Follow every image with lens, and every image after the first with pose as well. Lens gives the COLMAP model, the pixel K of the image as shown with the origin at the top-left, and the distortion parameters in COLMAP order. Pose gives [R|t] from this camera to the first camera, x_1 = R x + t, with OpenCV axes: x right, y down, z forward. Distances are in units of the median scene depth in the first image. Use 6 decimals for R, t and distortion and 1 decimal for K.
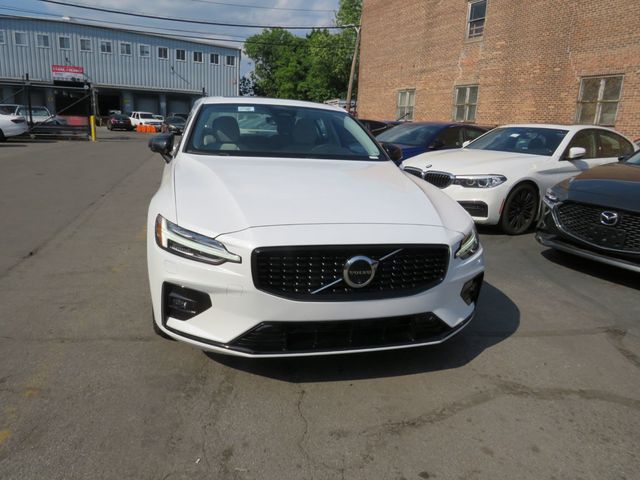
lens RADIAL K [[450.4, 0, 310.1], [0, 450.4, 239.4], [0, 0, 1]] dist [-0.024425, 0.026386]
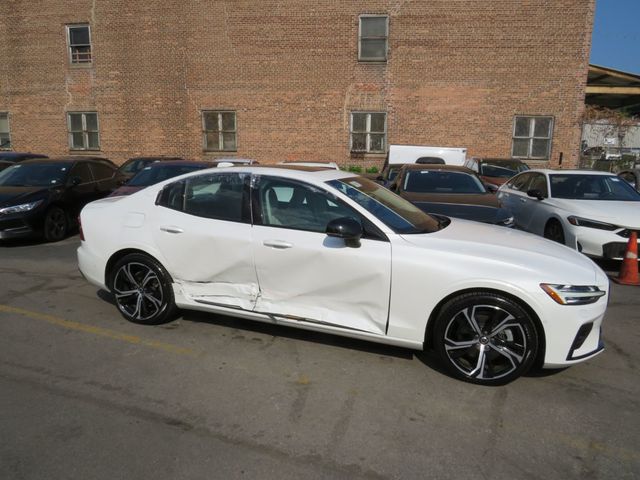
lens RADIAL K [[453.7, 0, 308.5], [0, 453.7, 240.3], [0, 0, 1]] dist [-0.031969, 0.017246]
pose [[0.586137, -0.191197, 0.787329, -0.217408], [0.217633, 0.973197, 0.074314, -0.053013], [-0.780435, 0.127791, 0.612038, 0.087394]]
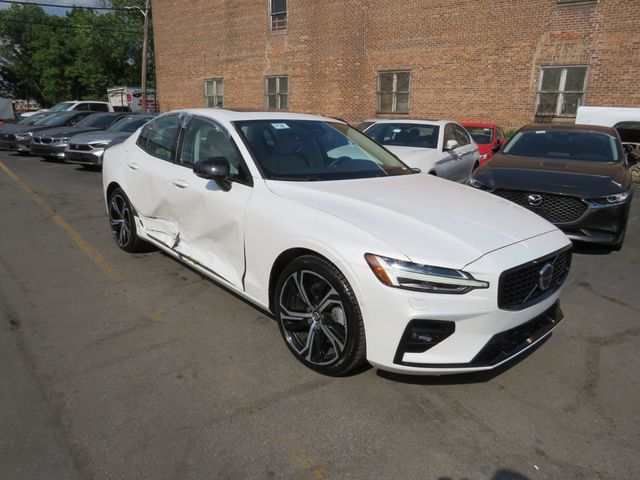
lens RADIAL K [[453.7, 0, 308.5], [0, 453.7, 240.3], [0, 0, 1]] dist [-0.031969, 0.017246]
pose [[0.893824, -0.142230, 0.425264, -0.107188], [0.129539, 0.989830, 0.058784, -0.019722], [-0.429300, 0.002546, 0.903158, 0.020196]]
